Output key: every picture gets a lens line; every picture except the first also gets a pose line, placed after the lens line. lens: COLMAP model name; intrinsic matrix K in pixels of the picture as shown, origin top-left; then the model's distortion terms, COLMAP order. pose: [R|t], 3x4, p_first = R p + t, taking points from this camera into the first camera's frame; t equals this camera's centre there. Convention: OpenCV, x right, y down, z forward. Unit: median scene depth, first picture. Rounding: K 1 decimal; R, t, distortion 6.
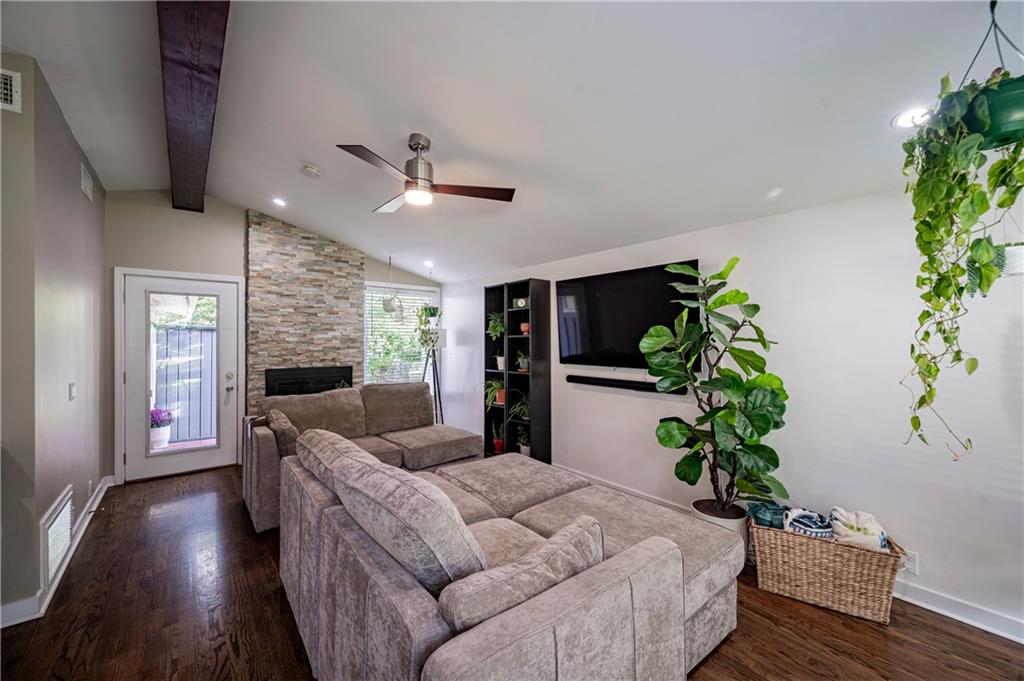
lens RADIAL K [[406.8, 0, 513.4], [0, 406.8, 337.5], [0, 0, 1]] dist [0.003217, 0.000351]
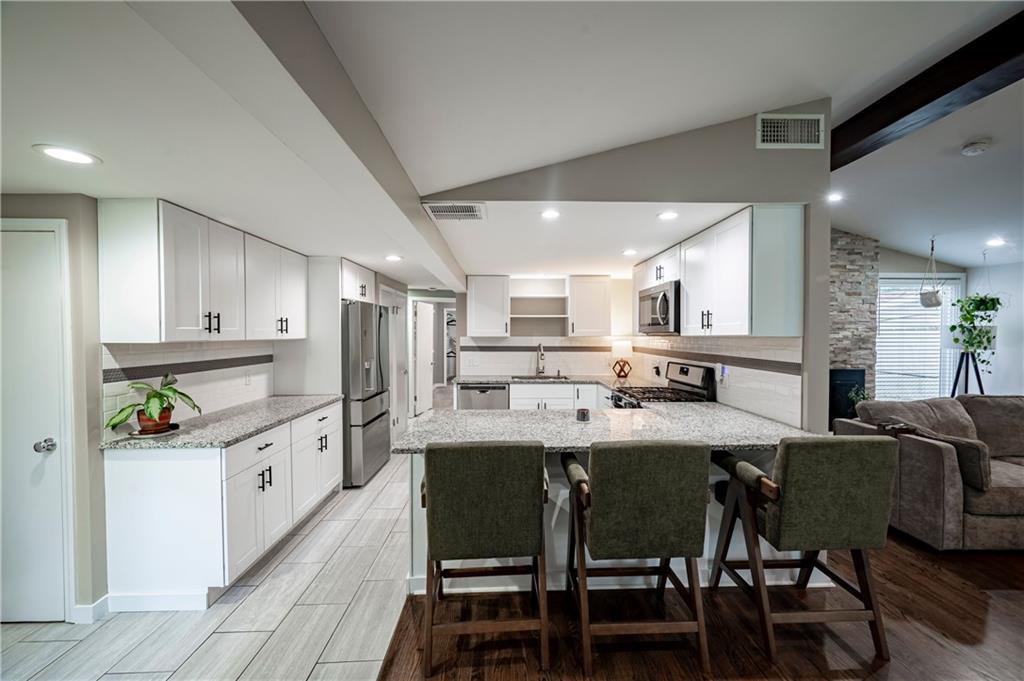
lens RADIAL K [[406.8, 0, 514.9], [0, 406.8, 342.4], [0, 0, 1]] dist [0.003217, 0.000351]
pose [[0.798276, 0.007095, -0.602250, -0.474419], [0.005445, 0.999805, 0.018995, -0.010595], [0.602268, -0.018443, 0.798081, -0.181584]]
